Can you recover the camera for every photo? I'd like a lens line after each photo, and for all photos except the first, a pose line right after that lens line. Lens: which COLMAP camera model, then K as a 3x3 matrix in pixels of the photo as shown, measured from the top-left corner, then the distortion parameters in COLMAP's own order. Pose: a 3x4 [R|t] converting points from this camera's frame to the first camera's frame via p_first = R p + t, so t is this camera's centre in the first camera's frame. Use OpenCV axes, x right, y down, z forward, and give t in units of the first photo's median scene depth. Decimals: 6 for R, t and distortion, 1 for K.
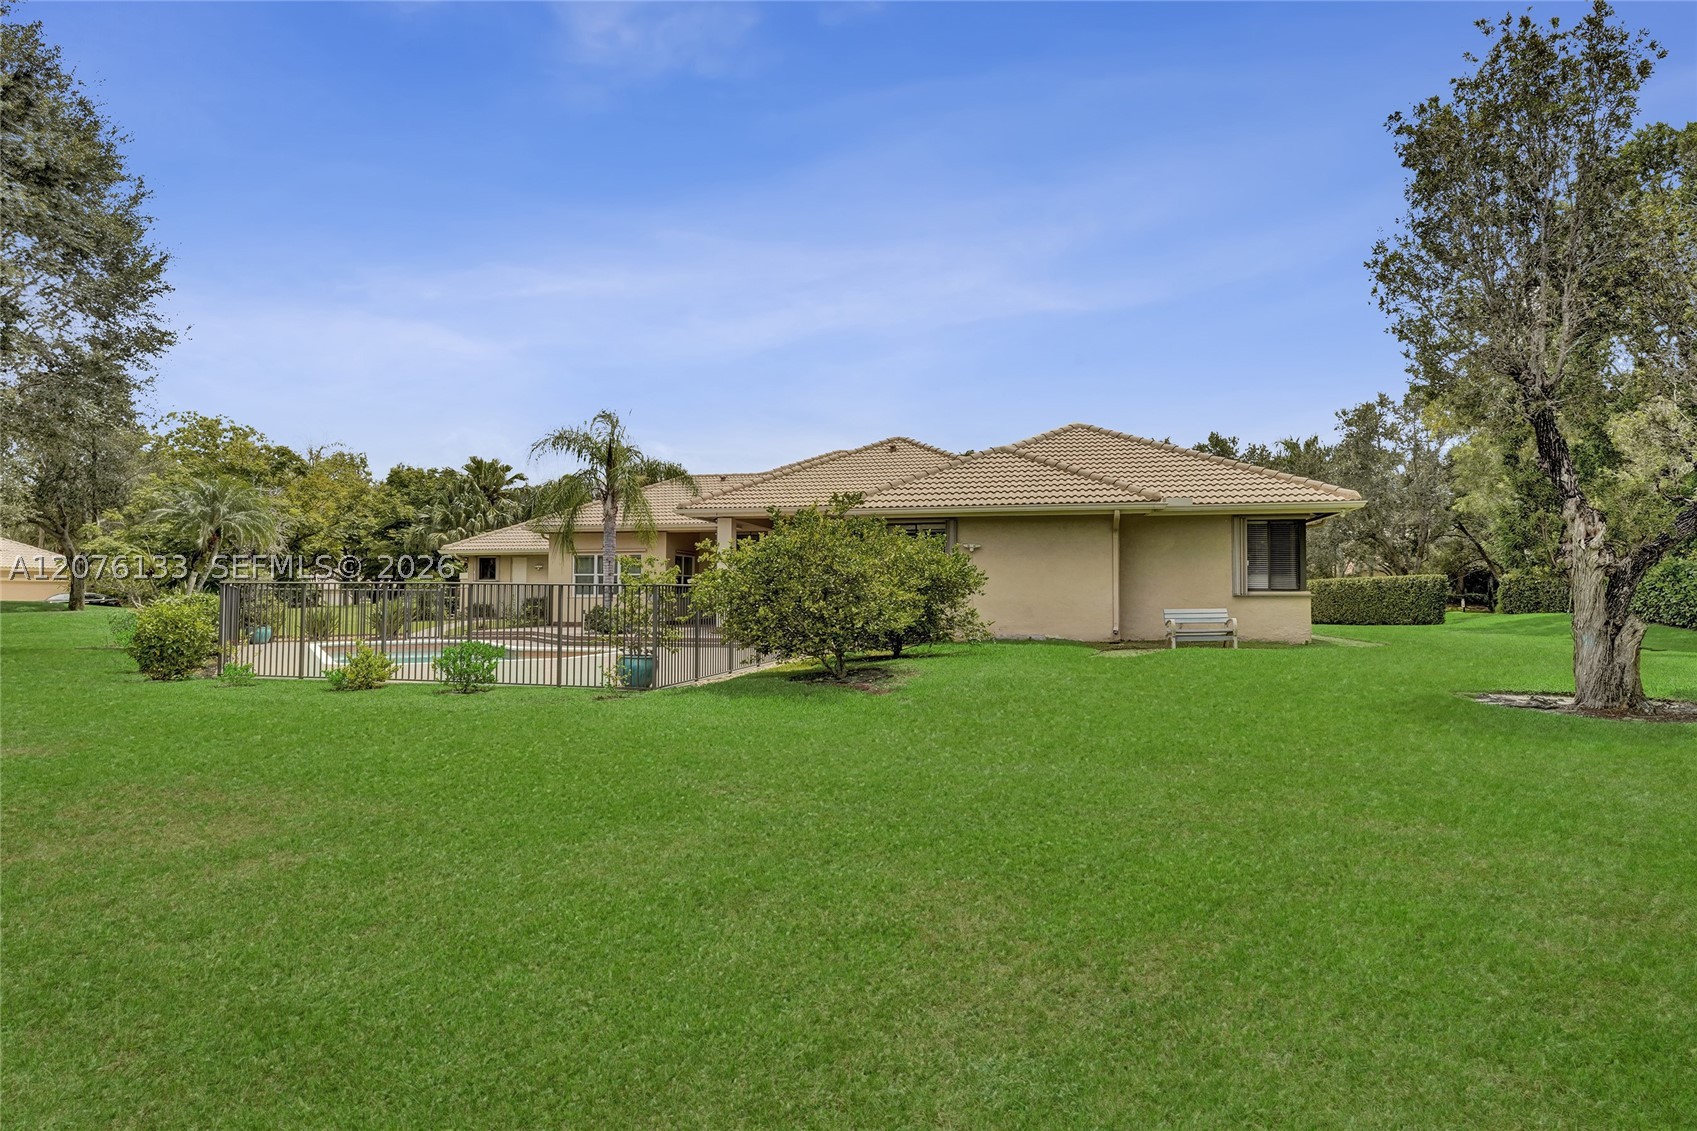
lens RADIAL K [[838.5, 0, 840.8], [0, 838.5, 567.3], [0, 0, 1]] dist [-0.000843, -0.000796]
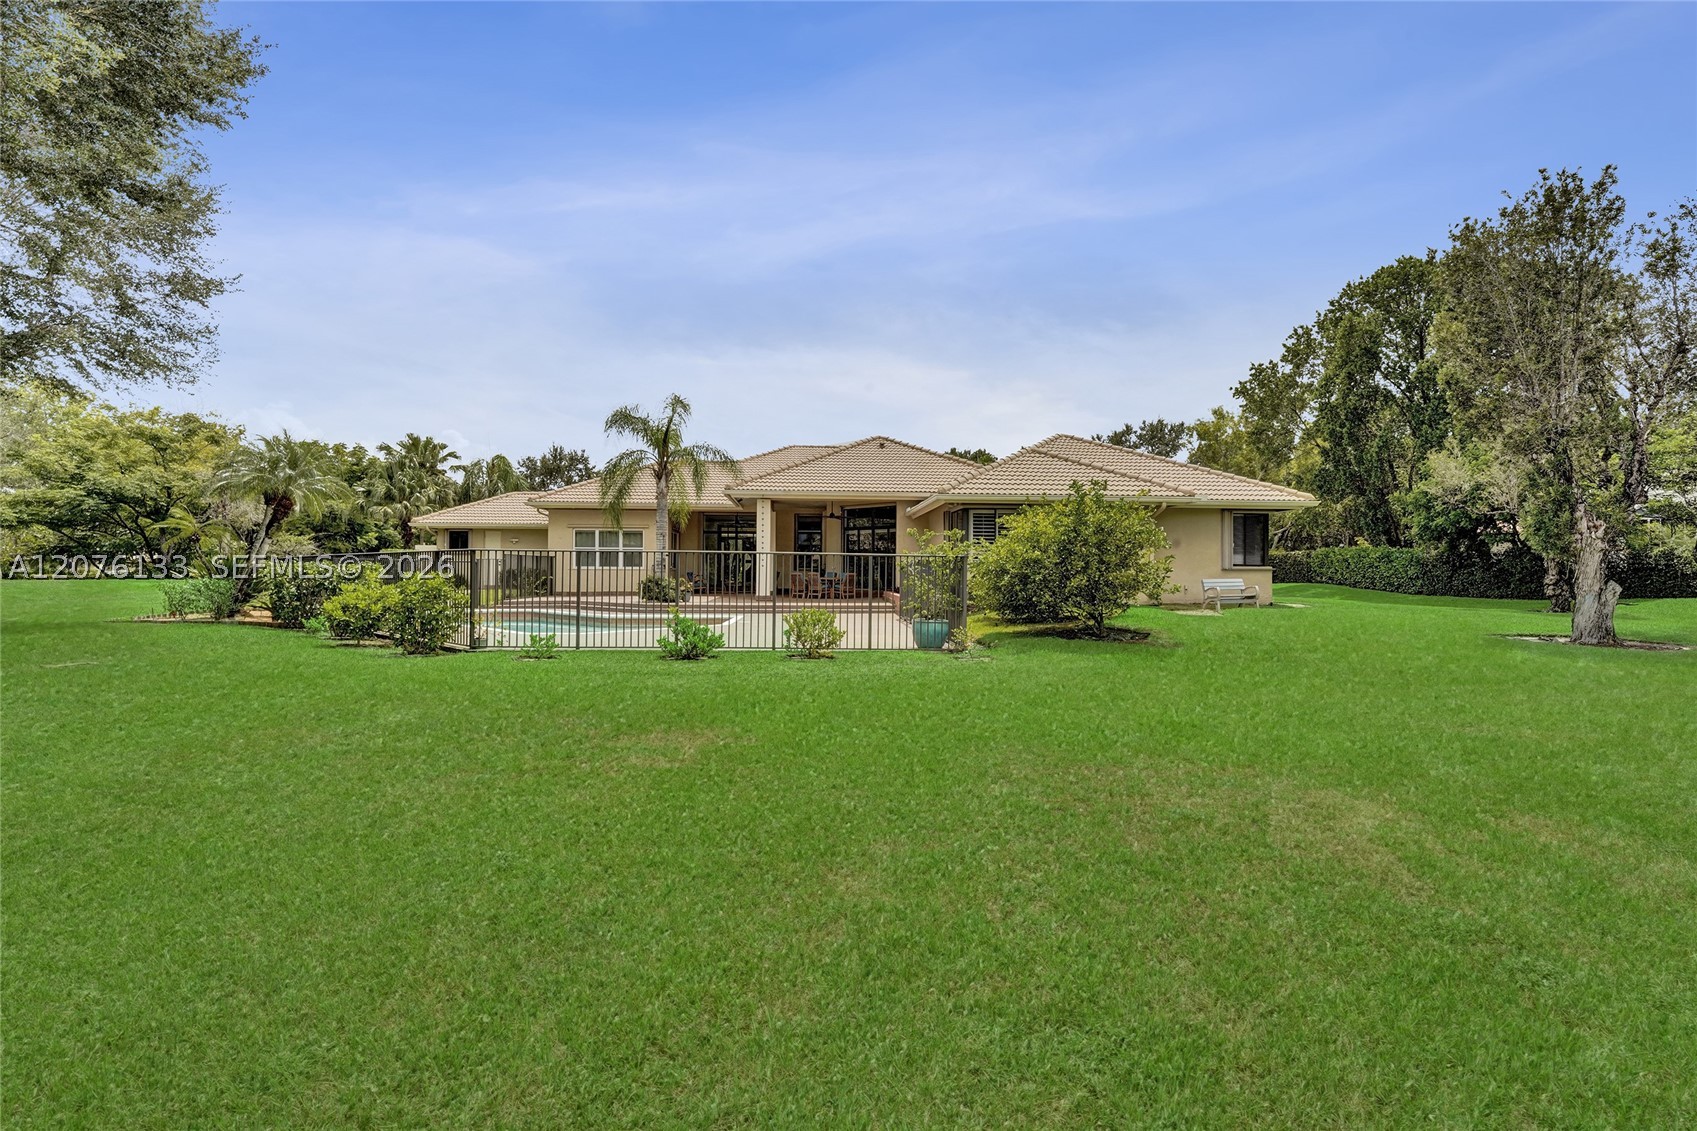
lens RADIAL K [[682.7, 0, 854.7], [0, 682.7, 564.3], [0, 0, 1]] dist [-0.017650, 0.000155]
pose [[0.963835, 0.005728, 0.266437, -0.211347], [-0.012788, 0.999611, 0.024773, 0.003862], [-0.266192, -0.027284, 0.963534, 0.060230]]
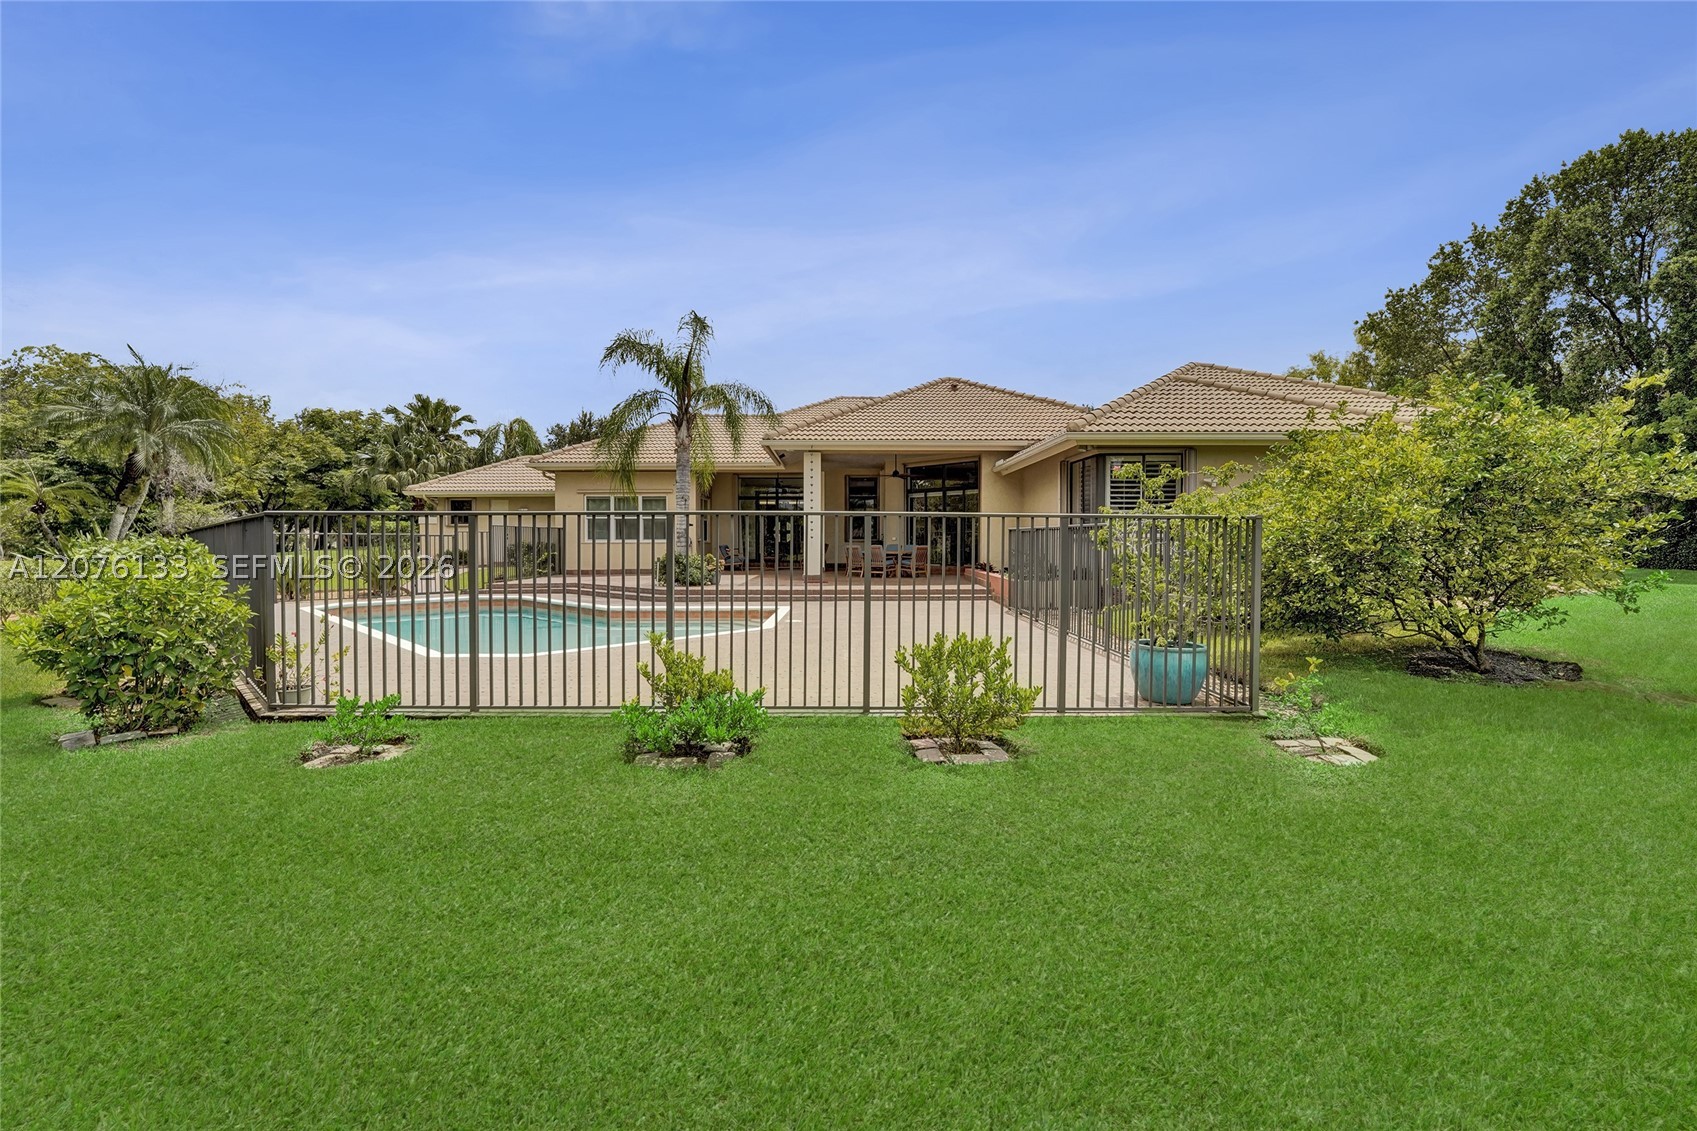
lens RADIAL K [[682.7, 0, 861.0], [0, 682.7, 553.4], [0, 0, 1]] dist [-0.017650, 0.000155]
pose [[0.975343, -0.008471, 0.220532, -0.197988], [-0.003341, 0.998582, 0.053134, 0.007599], [-0.220670, -0.052561, 0.973931, 0.221225]]
